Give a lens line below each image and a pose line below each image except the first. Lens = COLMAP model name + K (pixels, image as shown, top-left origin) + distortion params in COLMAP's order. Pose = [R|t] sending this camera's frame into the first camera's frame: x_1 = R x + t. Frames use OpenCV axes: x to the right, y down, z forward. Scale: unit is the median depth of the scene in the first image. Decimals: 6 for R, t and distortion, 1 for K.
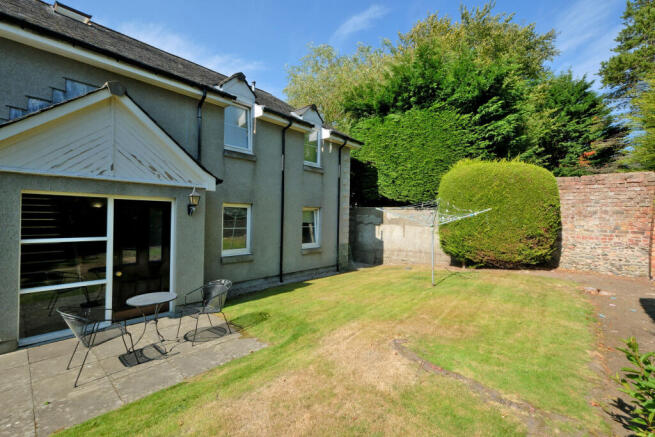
lens RADIAL K [[282.9, 0, 330.0], [0, 282.9, 217.6], [0, 0, 1]] dist [-0.001058, -0.000087]
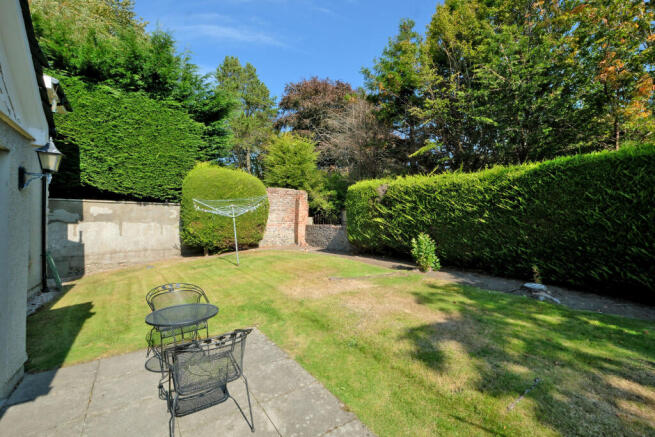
lens RADIAL K [[282.9, 0, 330.0], [0, 282.9, 217.6], [0, 0, 1]] dist [-0.001058, -0.000087]
pose [[0.251617, -0.000728, 0.967827, -0.413164], [0.011419, 0.999932, -0.002217, 0.023504], [-0.967759, 0.011610, 0.251608, 0.174993]]
